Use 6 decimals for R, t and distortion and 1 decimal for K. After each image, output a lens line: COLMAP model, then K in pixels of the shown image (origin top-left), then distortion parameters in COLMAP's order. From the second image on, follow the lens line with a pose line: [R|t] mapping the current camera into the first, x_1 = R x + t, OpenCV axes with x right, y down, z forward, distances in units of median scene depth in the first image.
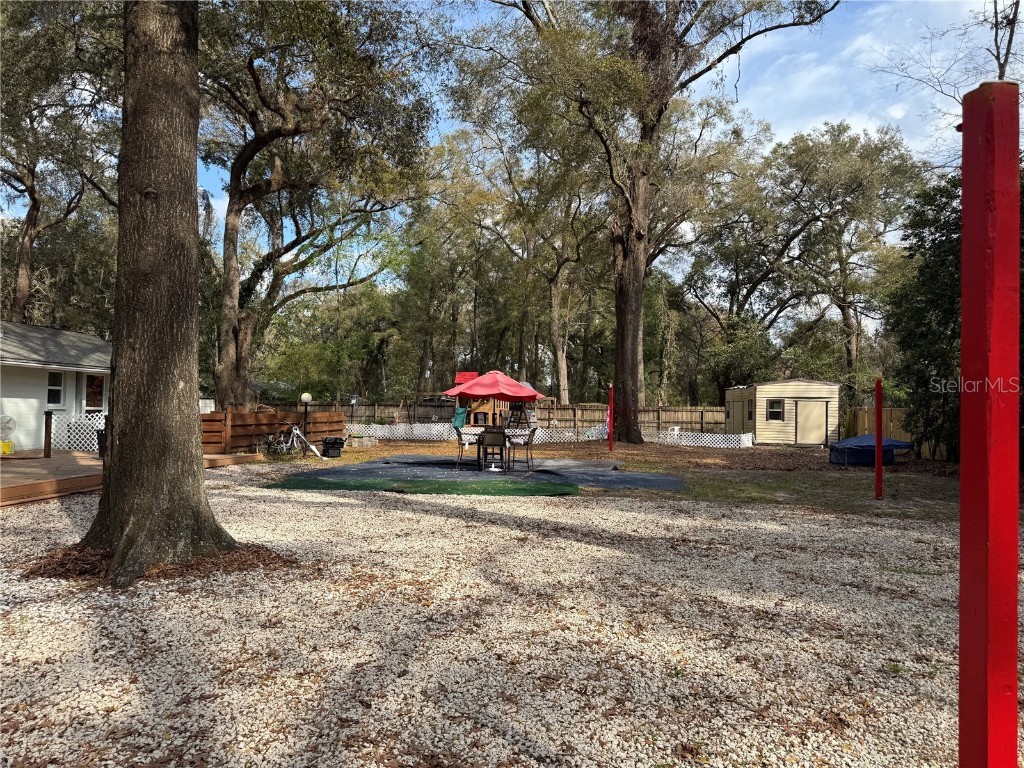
lens RADIAL K [[724.0, 0, 515.1], [0, 724.0, 381.7], [0, 0, 1]] dist [0.127094, -0.161689]
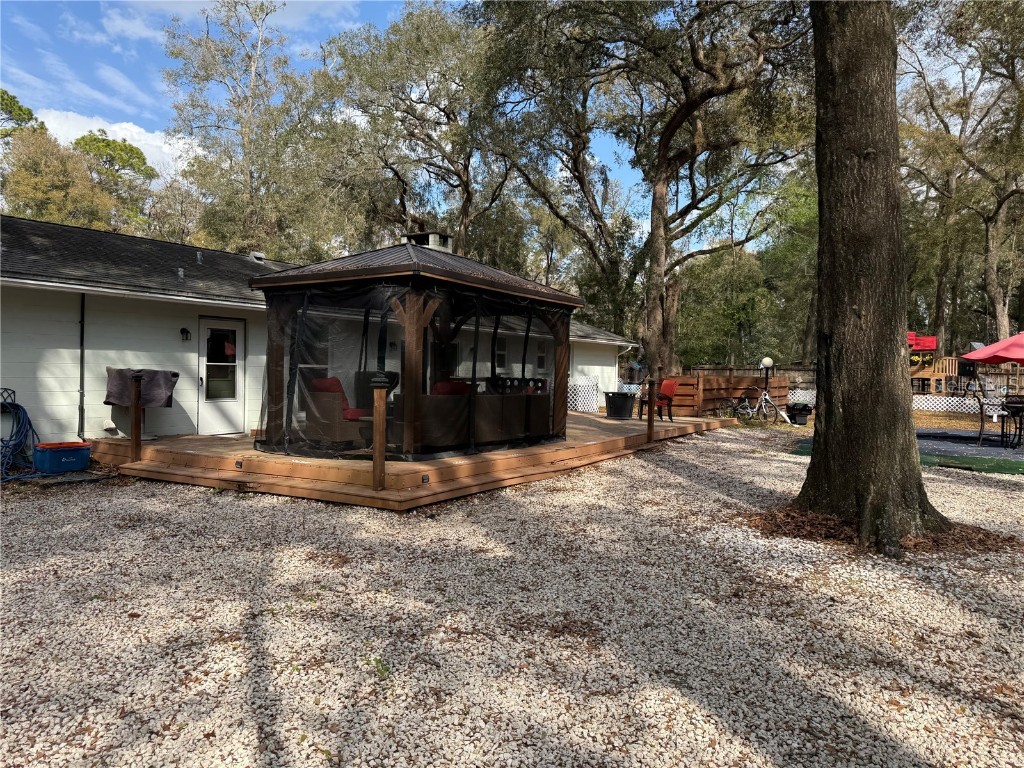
lens RADIAL K [[725.3, 0, 512.0], [0, 725.3, 384.0], [0, 0, 1]] dist [0.061699, -0.071483]
pose [[0.900015, 0.008556, -0.435775, -0.437922], [0.014875, 0.998622, 0.050328, -0.008274], [0.435605, -0.051778, 0.898648, -0.071188]]
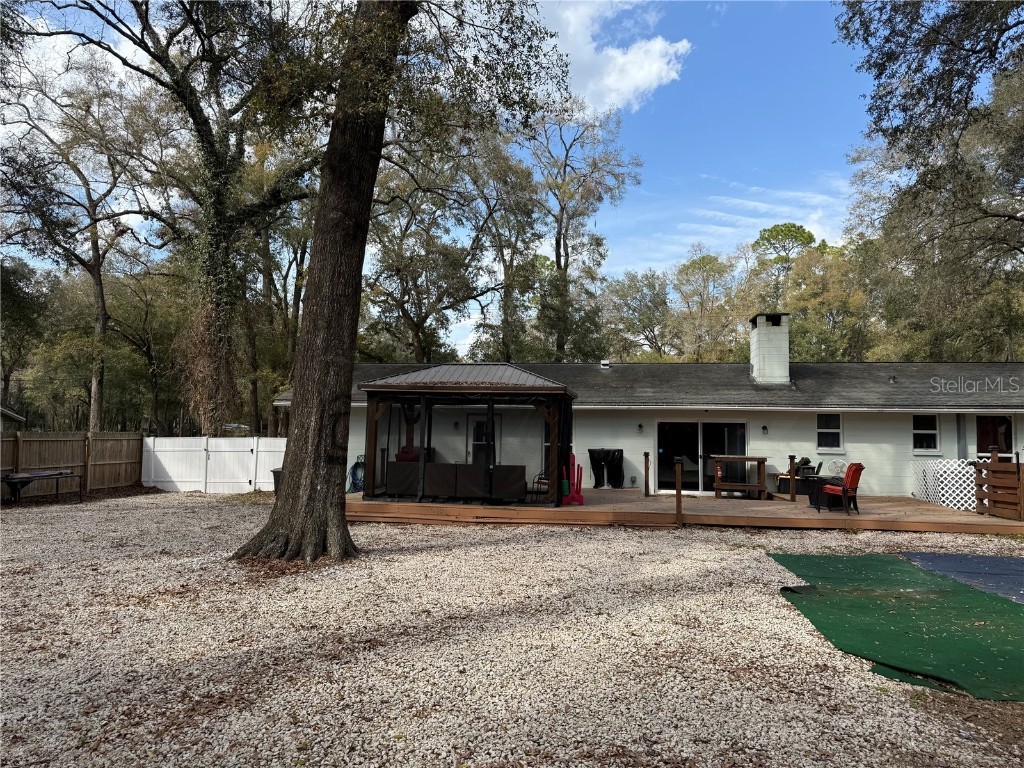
lens RADIAL K [[725.3, 0, 512.0], [0, 725.3, 384.0], [0, 0, 1]] dist [0.061699, -0.071483]
pose [[-0.057643, -0.090264, -0.994248, 0.815763], [0.030205, 0.995291, -0.092110, 0.051339], [0.997880, -0.035340, -0.054645, 1.370213]]
